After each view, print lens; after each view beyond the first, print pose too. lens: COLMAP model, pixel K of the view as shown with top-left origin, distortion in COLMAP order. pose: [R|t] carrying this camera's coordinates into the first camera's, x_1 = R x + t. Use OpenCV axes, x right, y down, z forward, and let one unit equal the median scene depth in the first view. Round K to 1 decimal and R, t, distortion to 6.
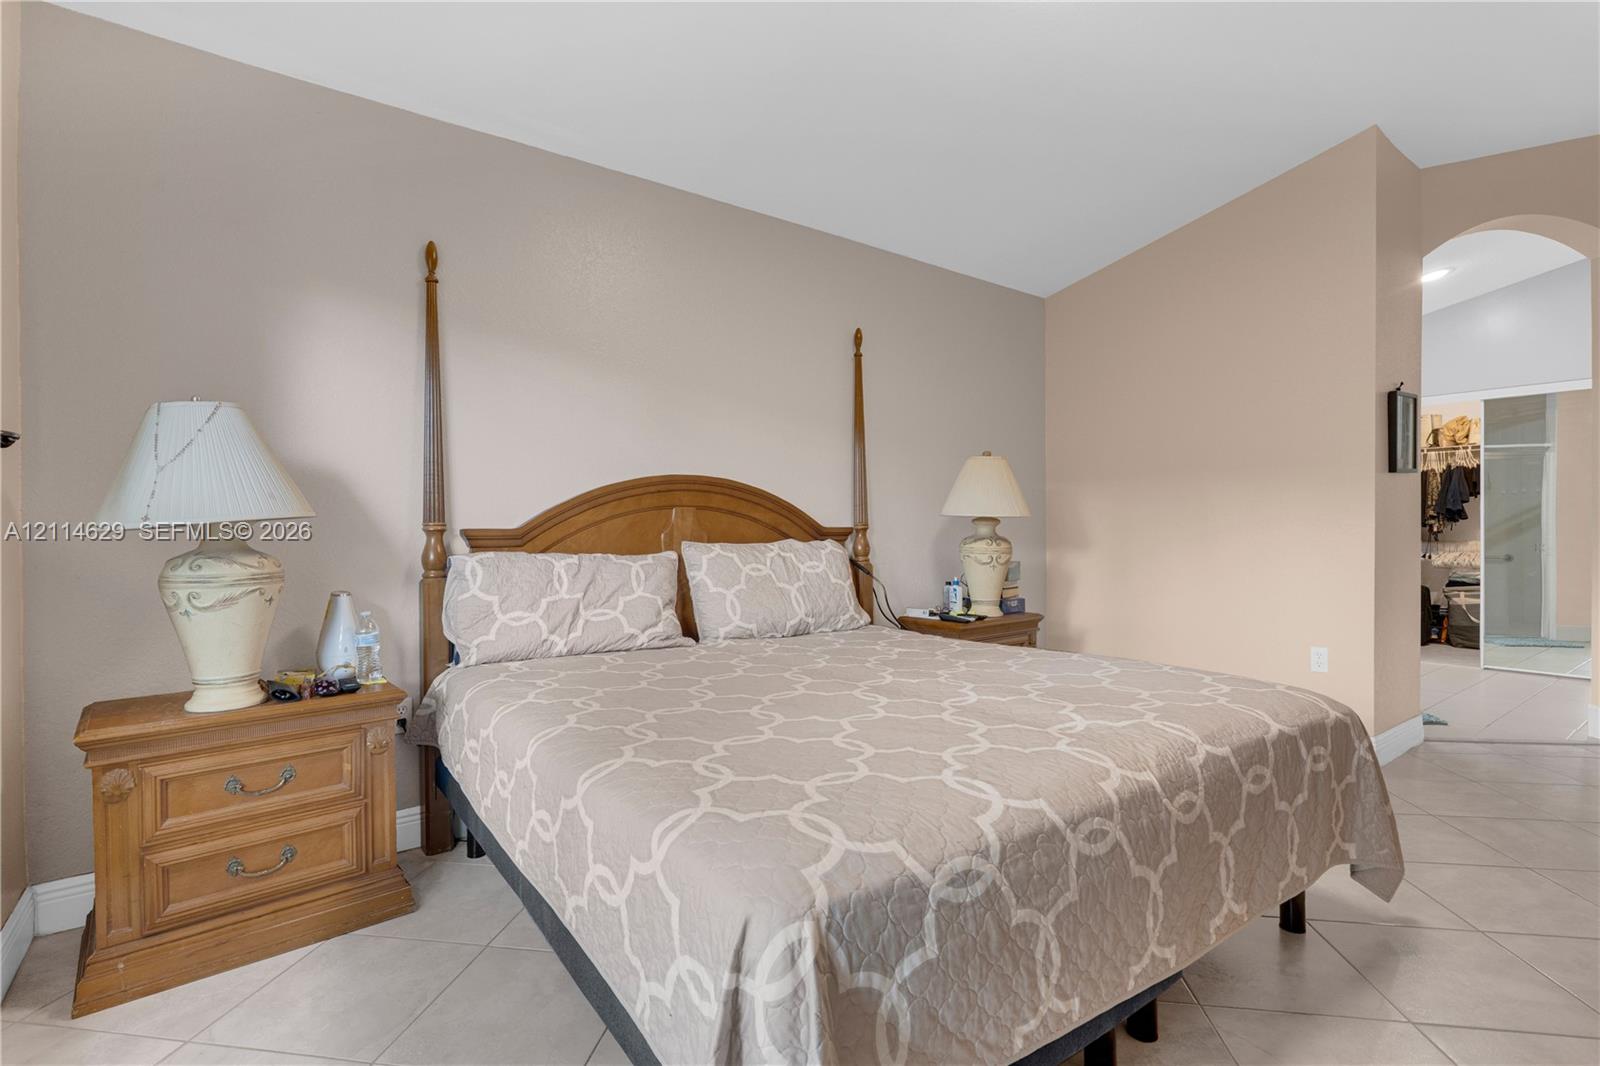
lens RADIAL K [[767.2, 0, 800.0], [0, 767.2, 533.0], [0, 0, 1]] dist [-0.001718, 0.000162]
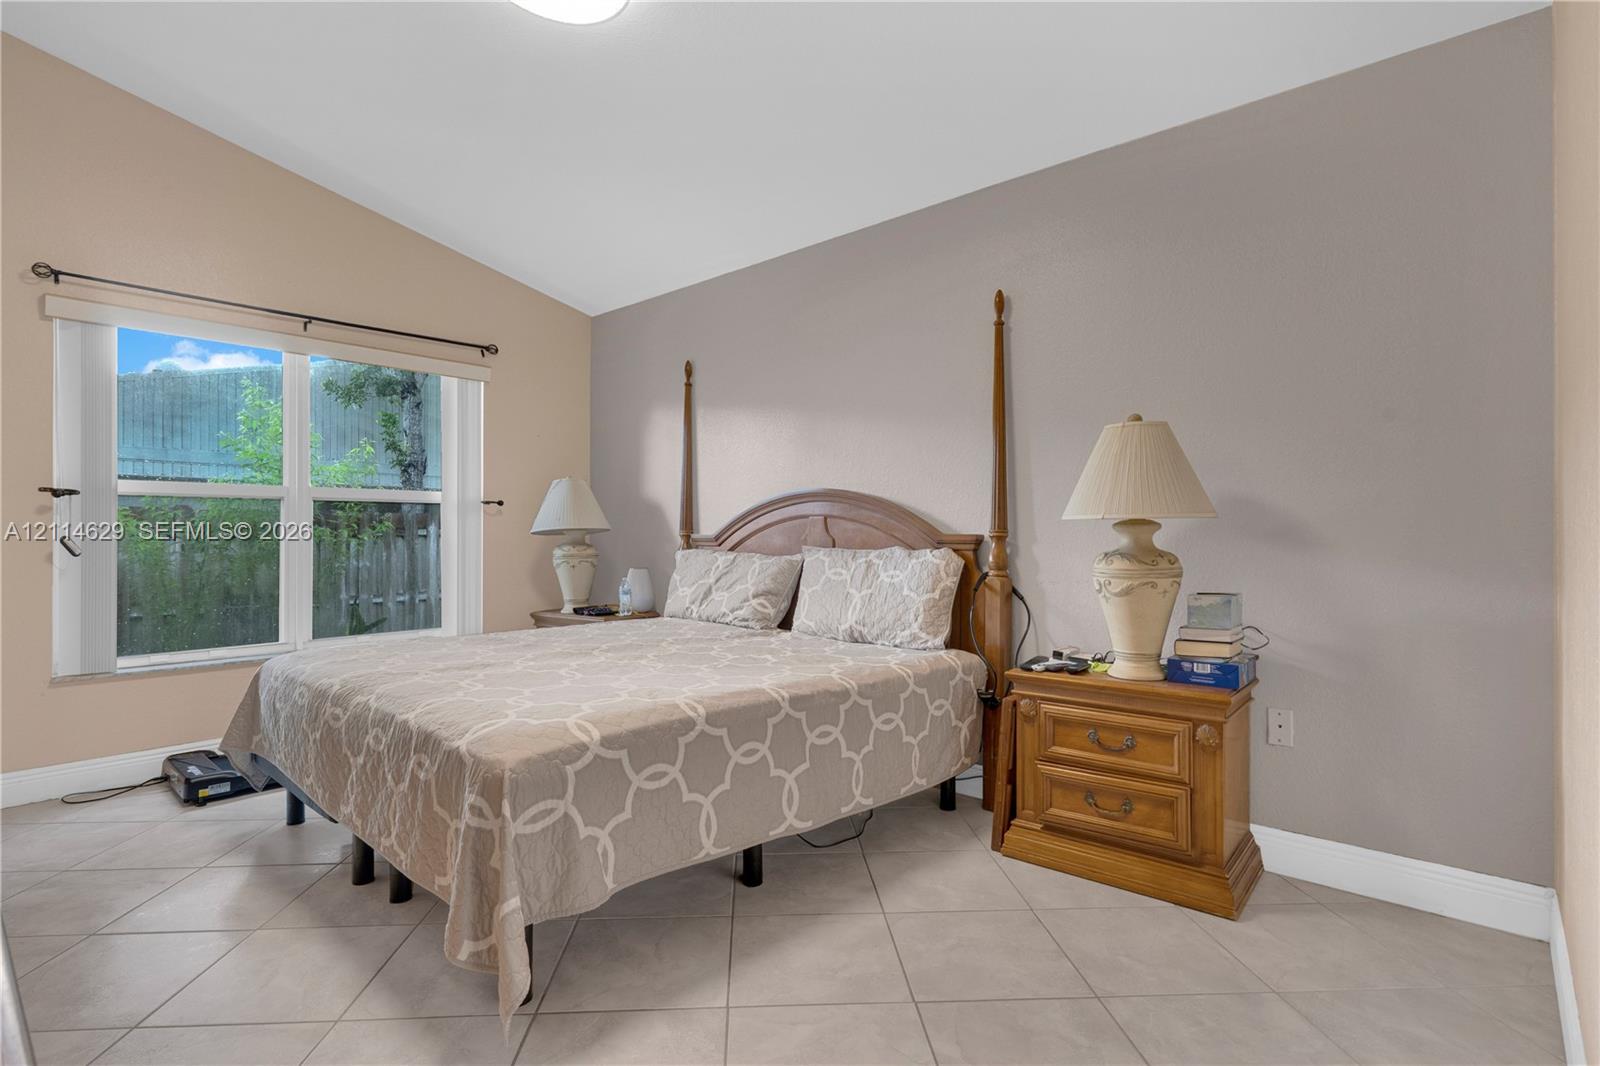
lens RADIAL K [[767.2, 0, 800.0], [0, 767.2, 533.0], [0, 0, 1]] dist [-0.001718, 0.000162]
pose [[0.200843, 0.006249, -0.979604, 0.926681], [-0.003823, 0.999977, 0.005596, -0.014043], [0.979616, 0.002622, 0.200862, 0.697922]]
